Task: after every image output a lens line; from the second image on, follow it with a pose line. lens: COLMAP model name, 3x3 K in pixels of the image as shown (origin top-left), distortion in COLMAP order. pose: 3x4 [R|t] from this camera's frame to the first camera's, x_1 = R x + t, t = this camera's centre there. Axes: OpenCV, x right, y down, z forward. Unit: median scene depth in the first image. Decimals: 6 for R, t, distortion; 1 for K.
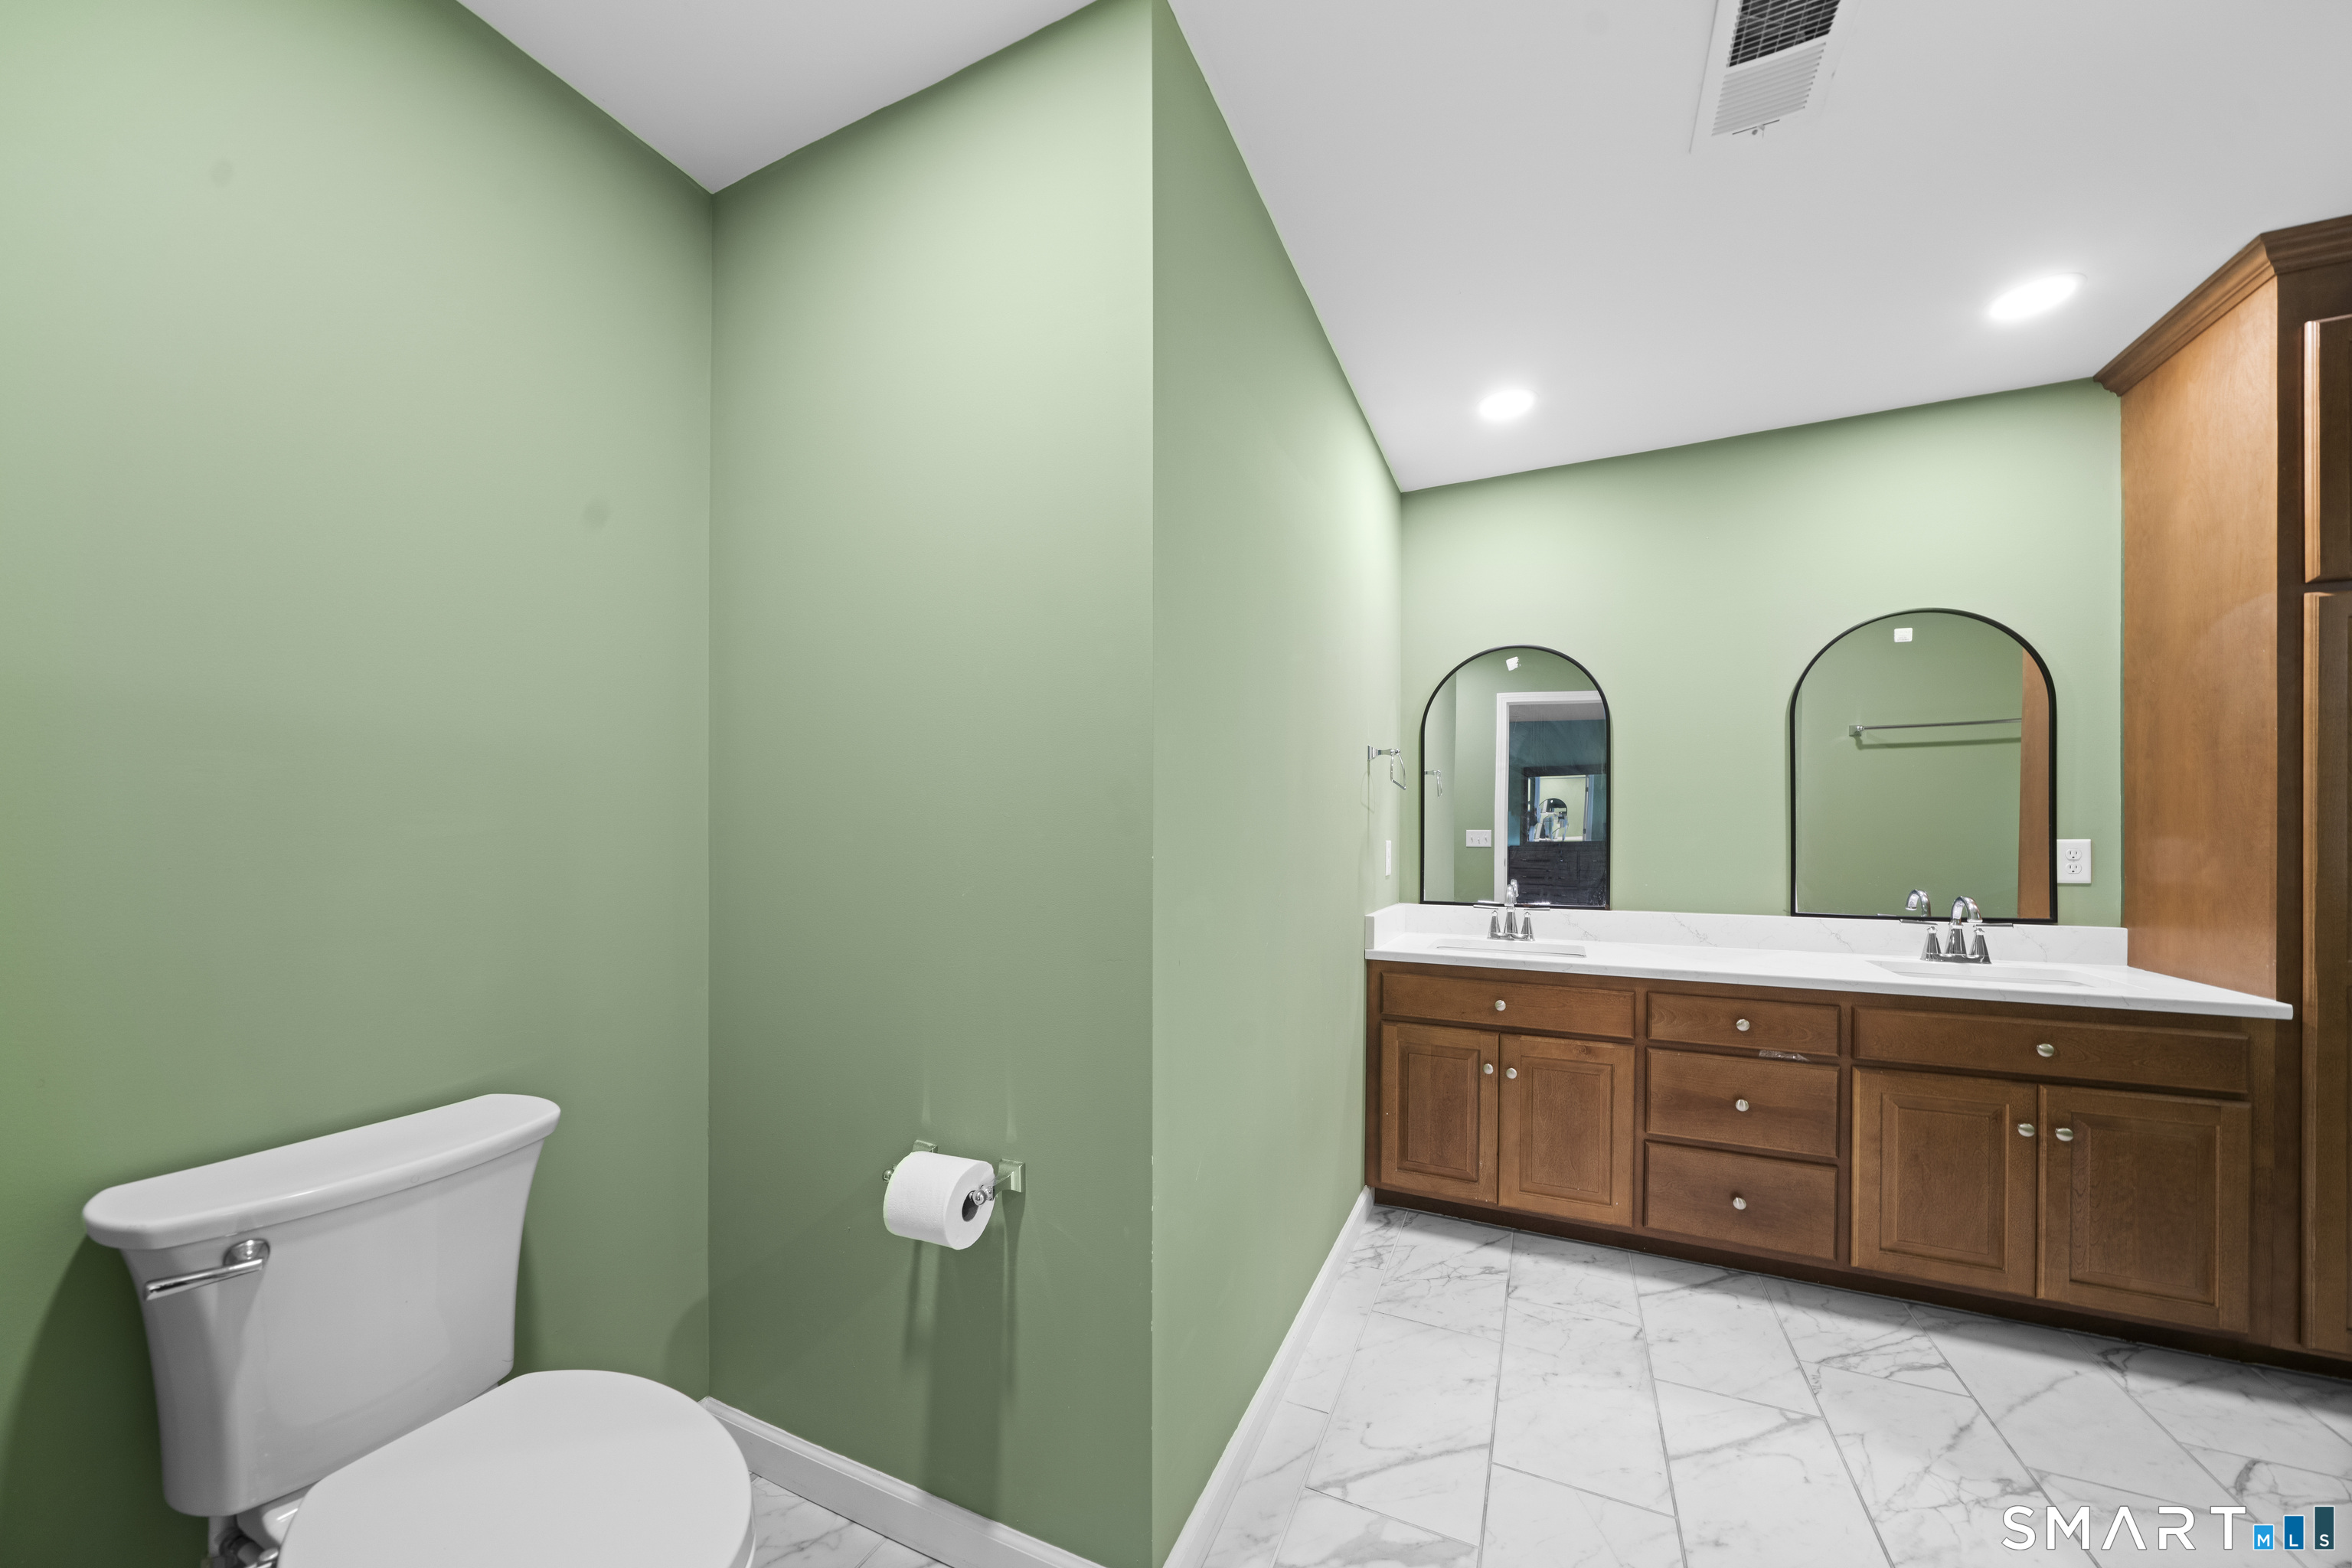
lens RADIAL K [[811.6, 0, 1179.8], [0, 811.6, 827.5], [0, 0, 1]] dist [-0.011499, 0.000755]
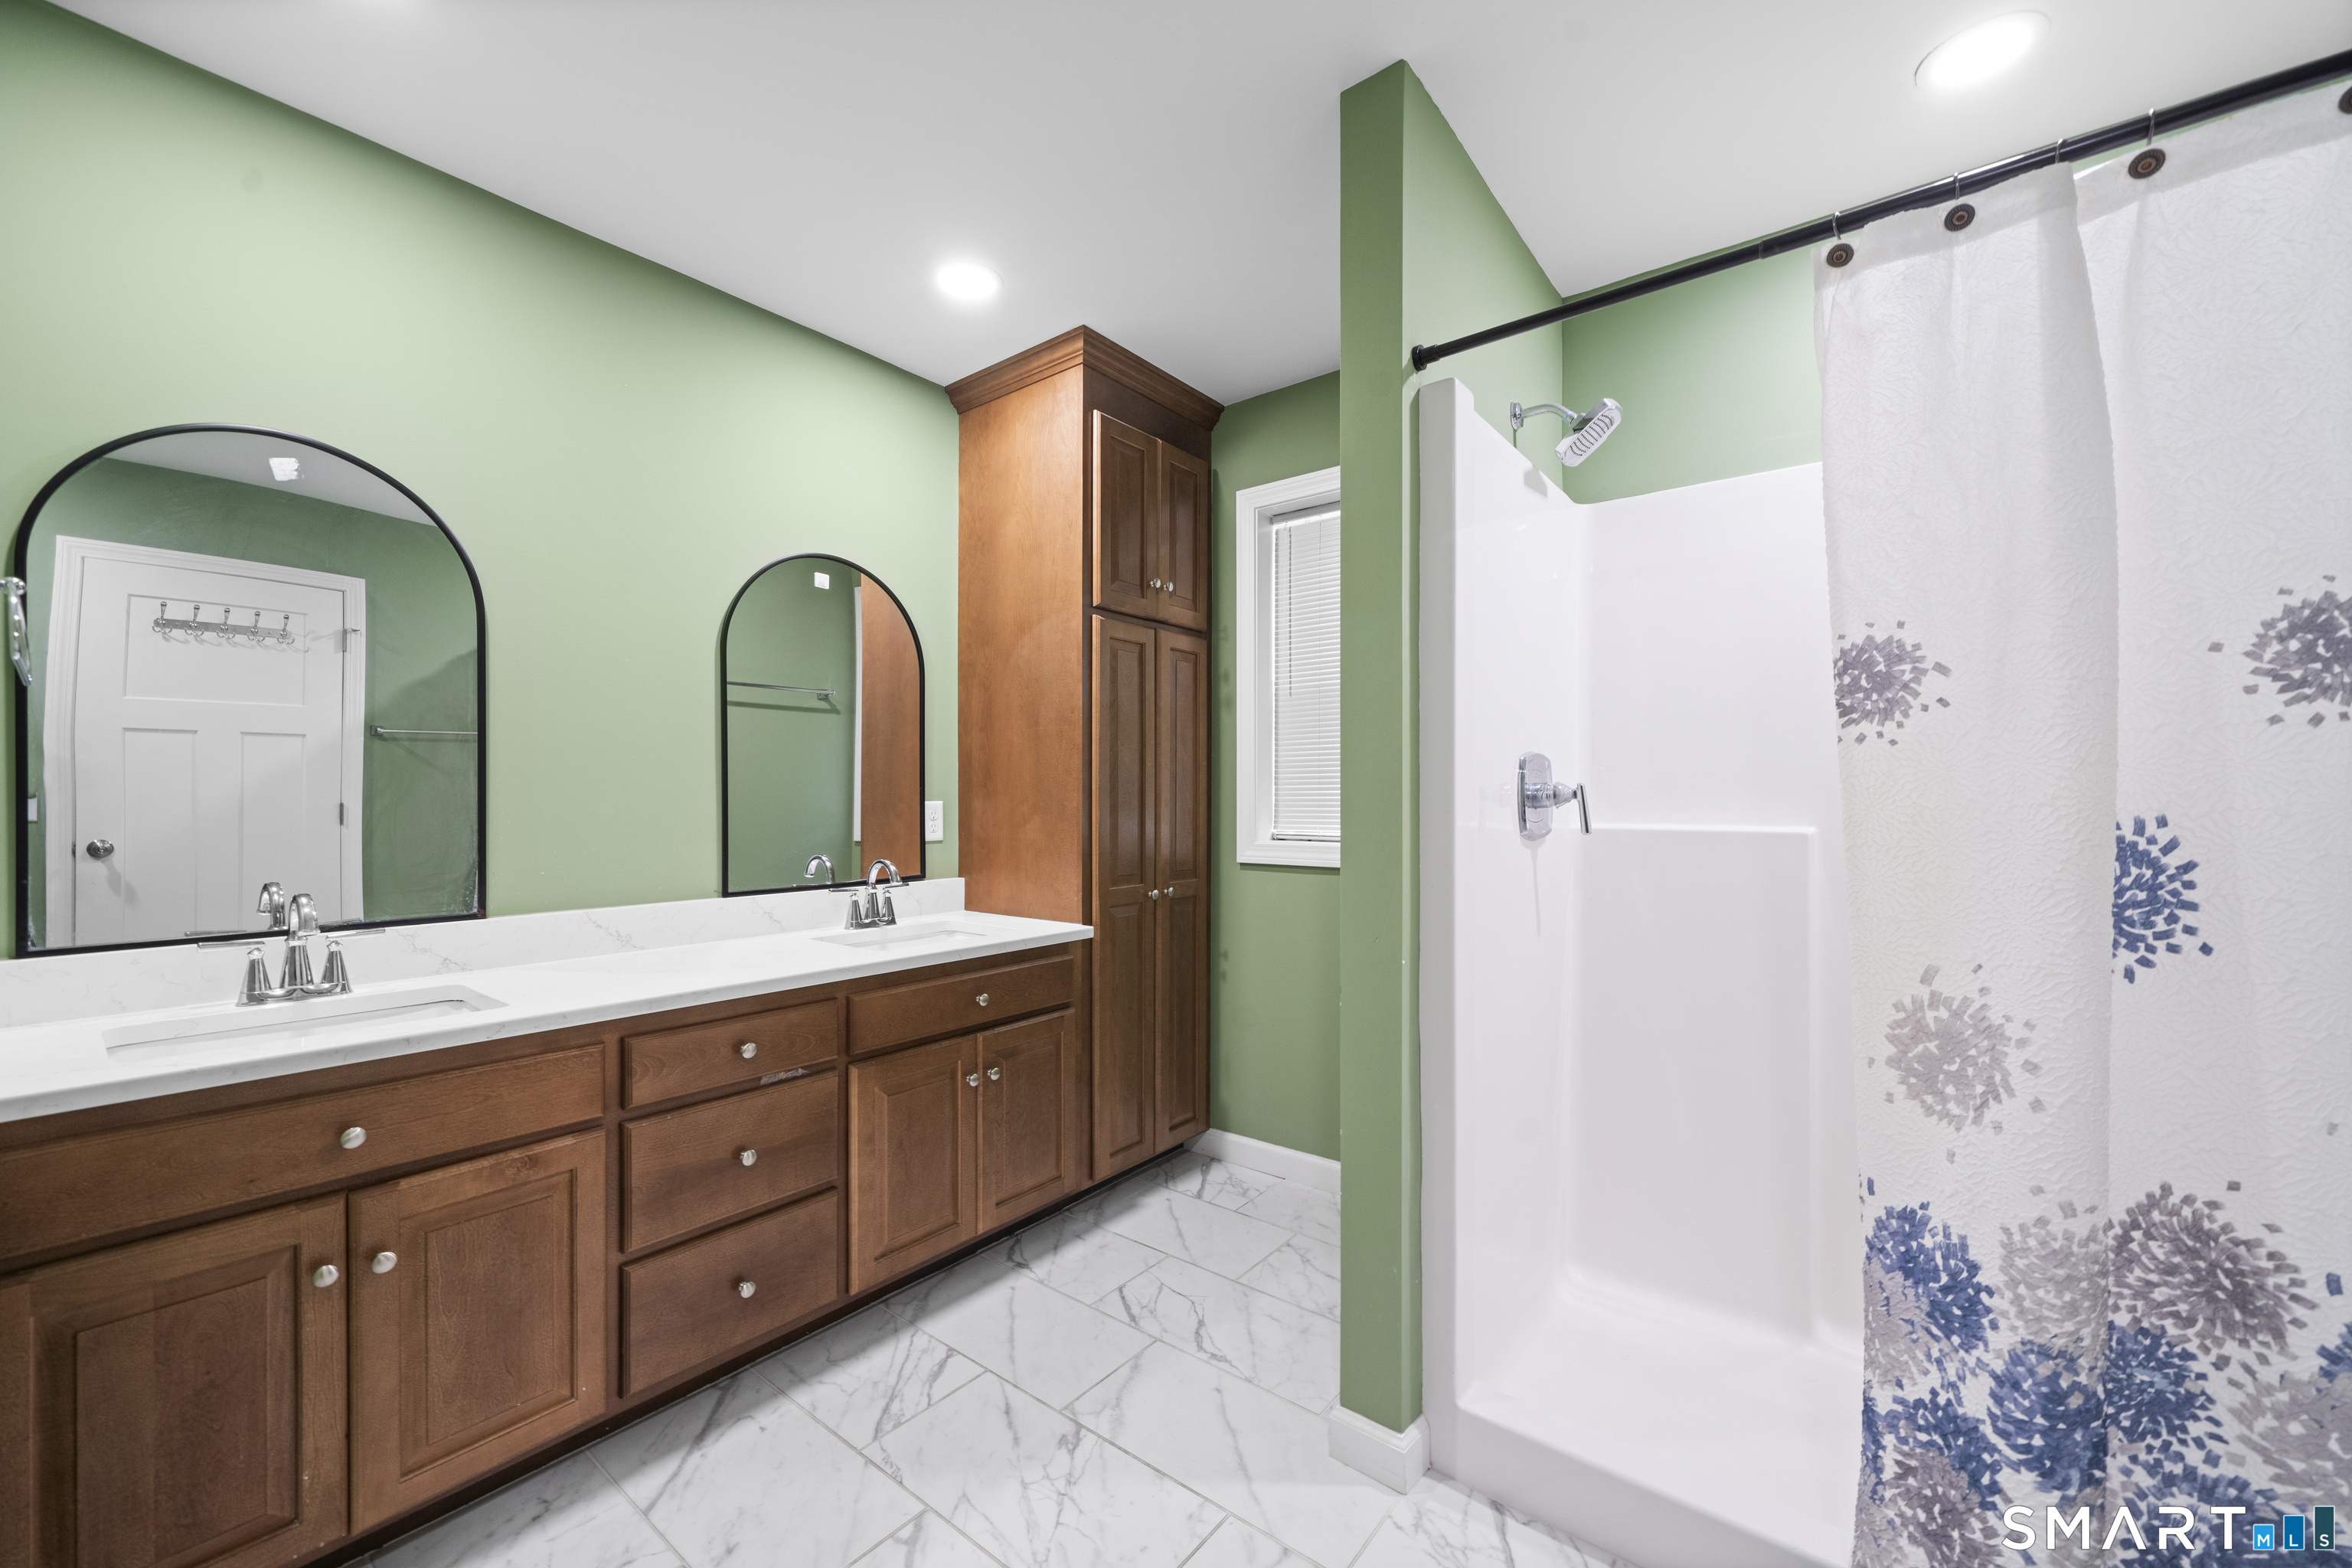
lens RADIAL K [[916.4, 0, 1171.7], [0, 916.4, 804.7], [0, 0, 1]] dist [-0.001116, -0.000068]
pose [[0.245676, -0.009100, 0.969309, -0.029160], [-0.008407, 0.999898, 0.011518, 0.002820], [-0.969316, -0.010978, 0.245574, 0.400447]]
